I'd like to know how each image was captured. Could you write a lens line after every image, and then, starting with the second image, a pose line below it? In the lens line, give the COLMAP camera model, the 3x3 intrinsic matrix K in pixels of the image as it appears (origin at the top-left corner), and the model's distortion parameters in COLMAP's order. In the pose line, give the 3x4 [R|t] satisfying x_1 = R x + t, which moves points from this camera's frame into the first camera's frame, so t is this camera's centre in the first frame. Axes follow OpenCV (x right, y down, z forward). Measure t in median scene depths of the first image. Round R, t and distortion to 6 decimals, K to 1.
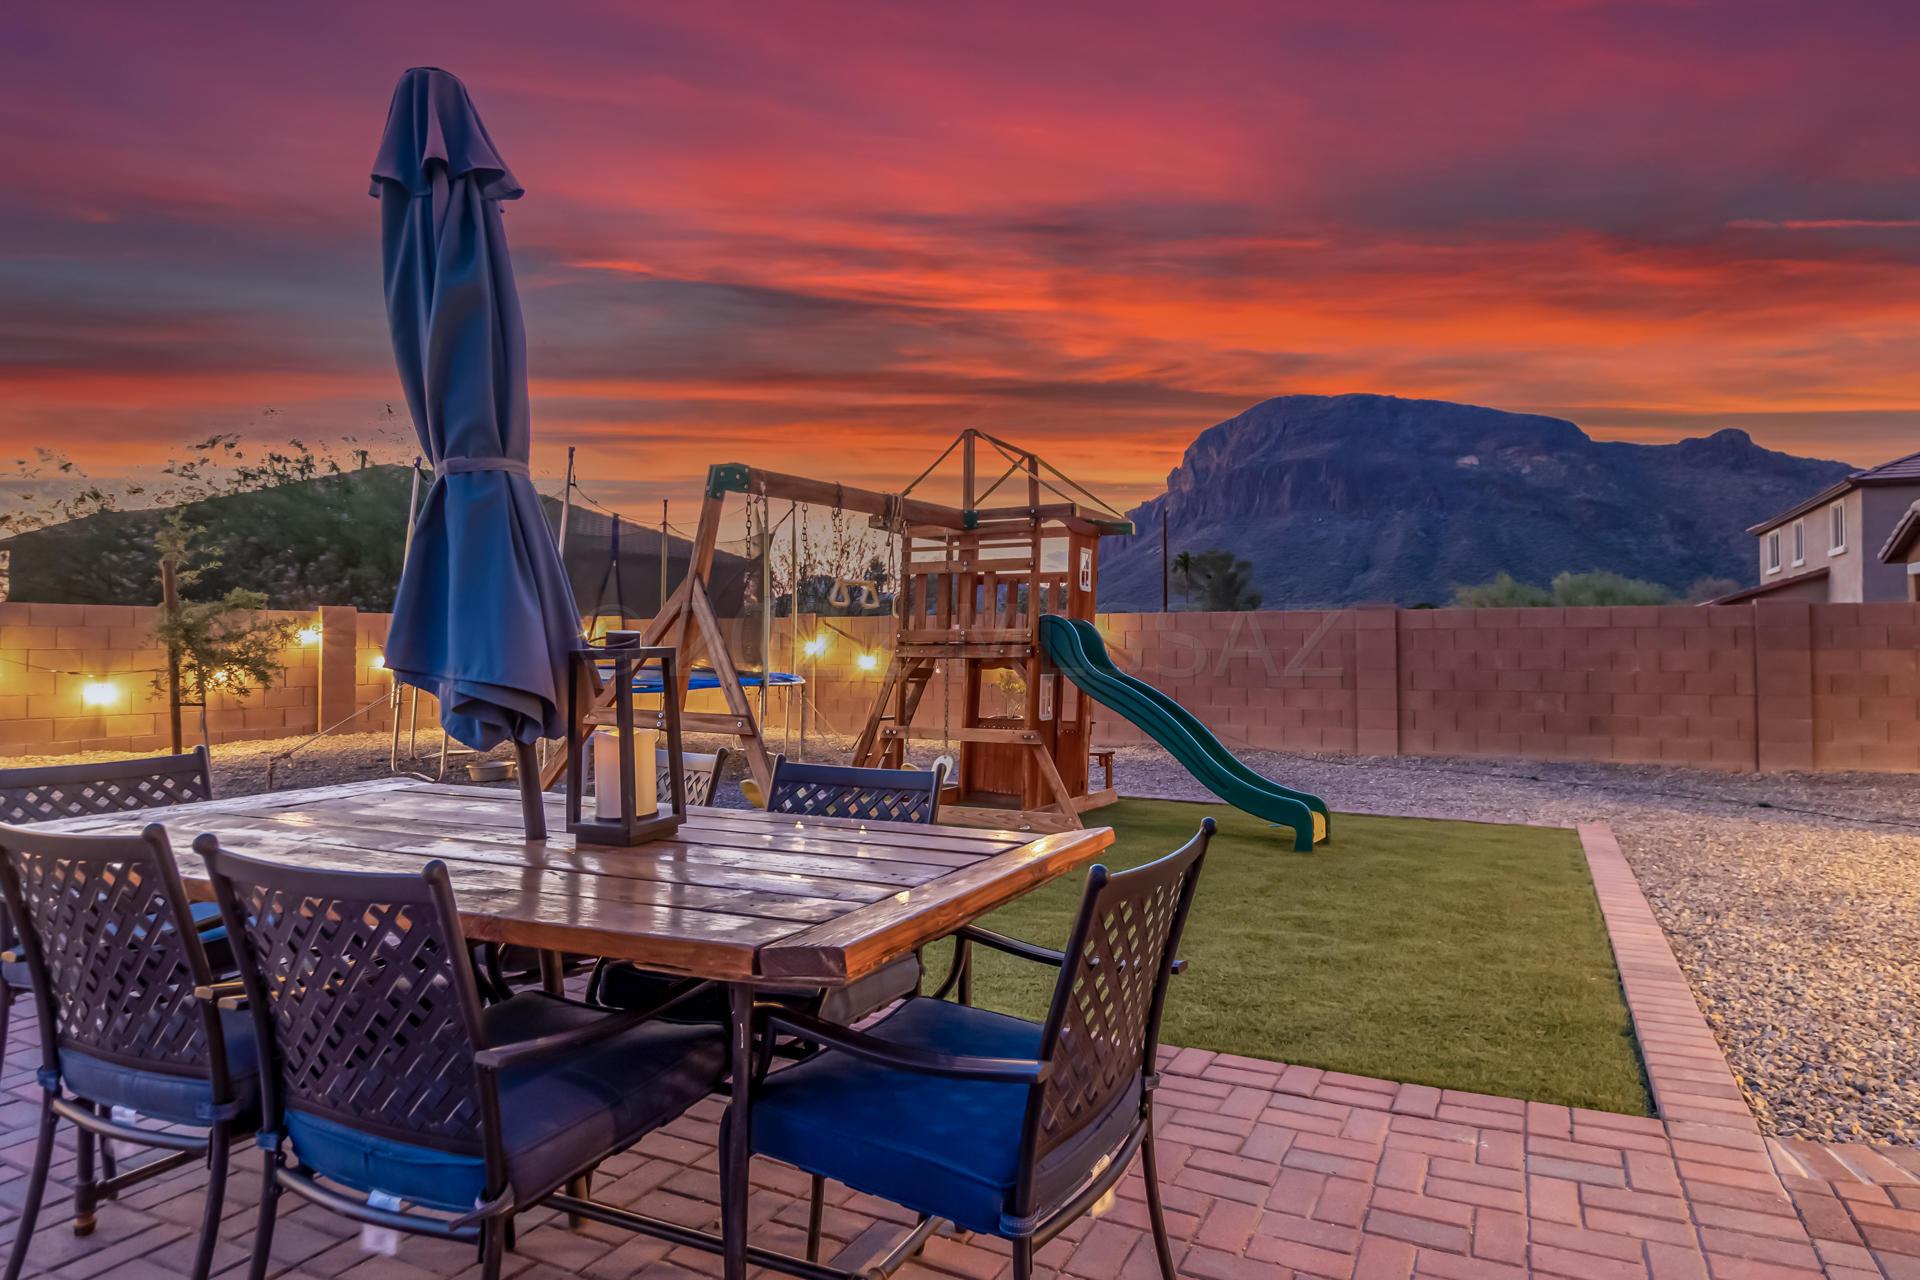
lens RADIAL K [[1109.0, 0, 1029.4], [0, 1109.0, 629.8], [0, 0, 1]] dist [0.025603, -0.001193]
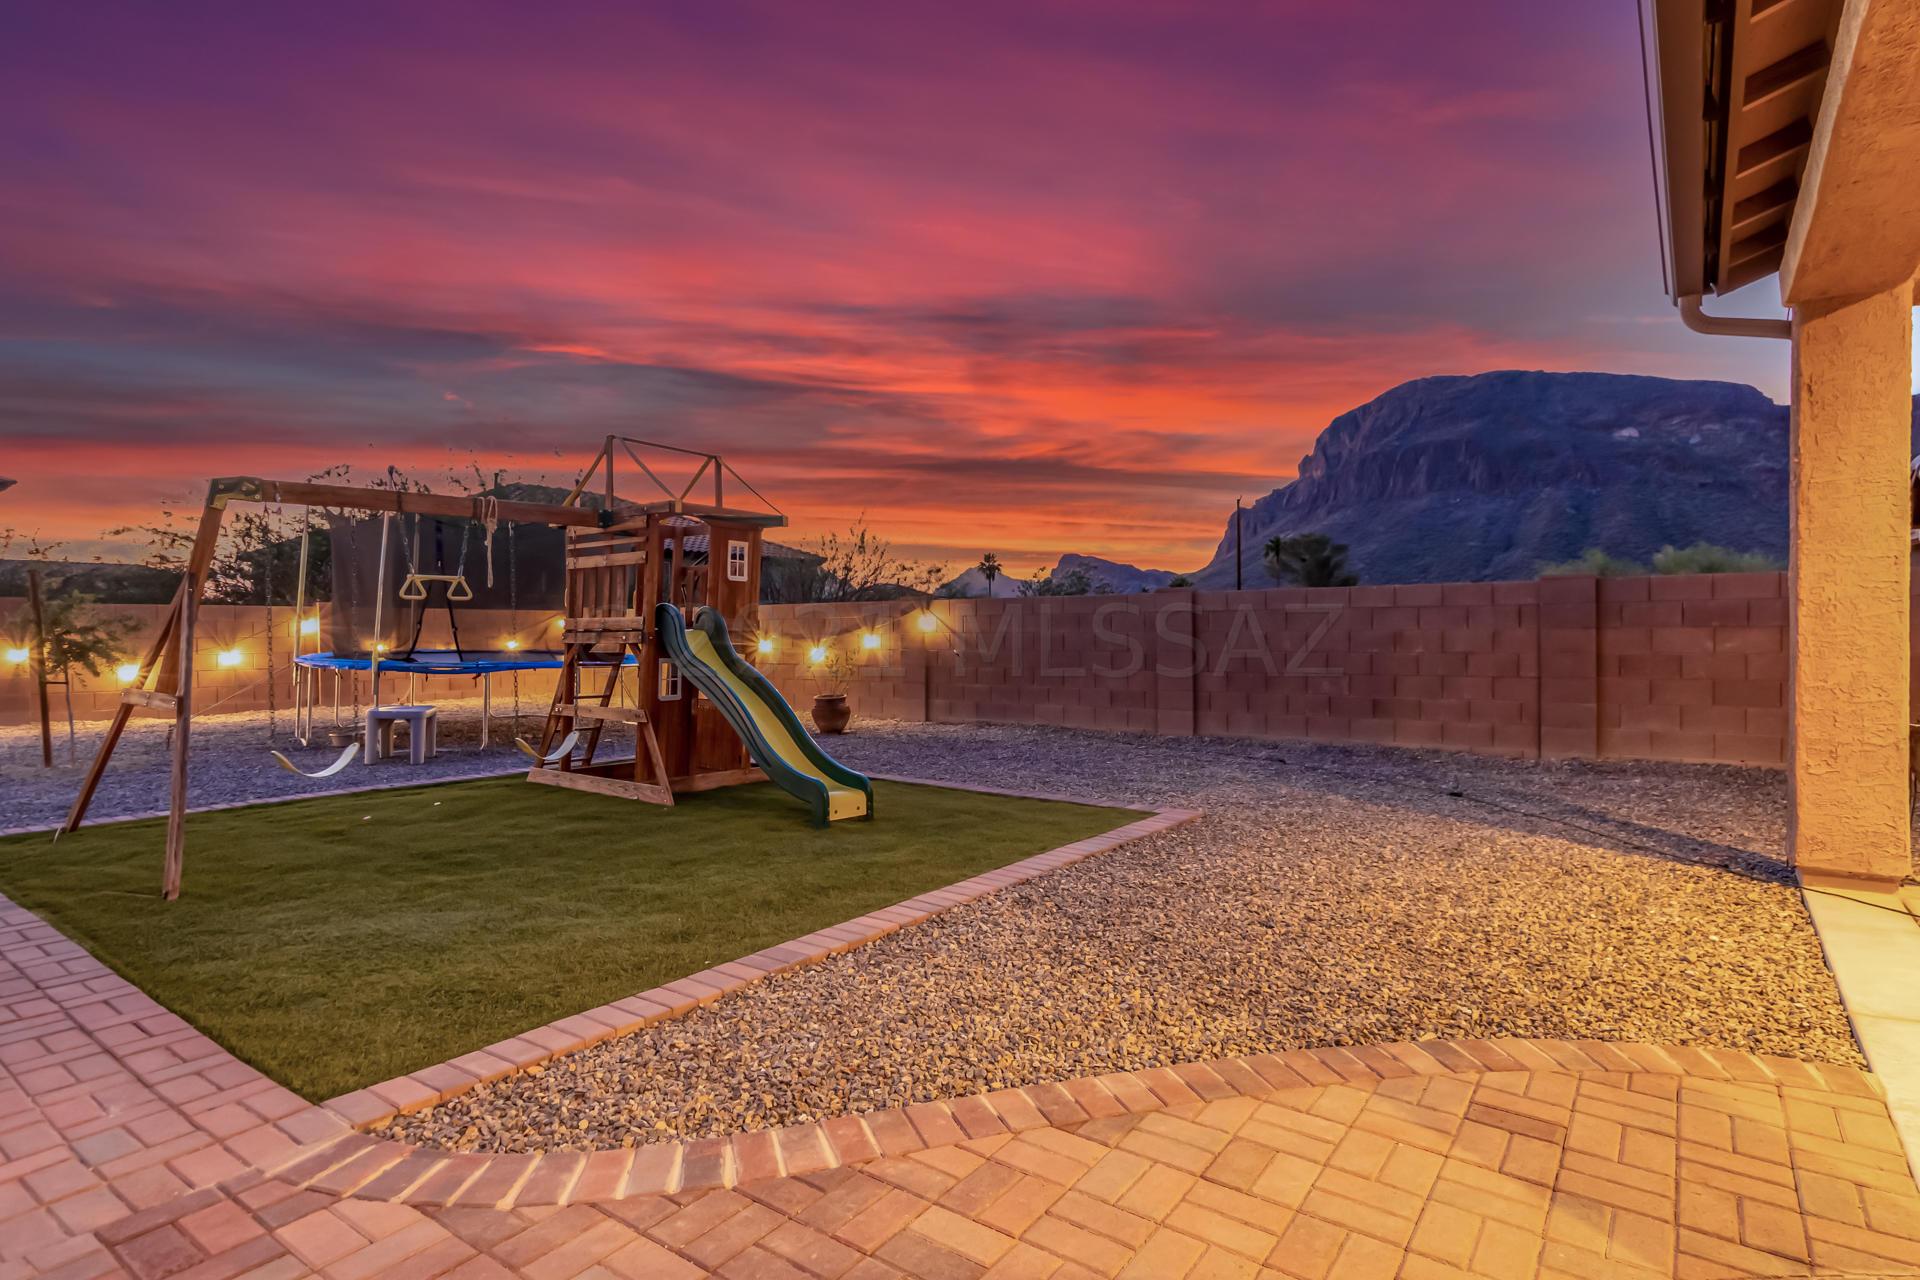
lens RADIAL K [[1005.0, 0, 941.0], [0, 1005.0, 648.7], [0, 0, 1]] dist [0.020546, -0.001101]
pose [[0.975679, -0.004153, -0.219165, 0.308366], [0.011569, 0.999403, 0.032565, 0.000931], [0.218899, -0.034309, 0.975144, 0.059158]]
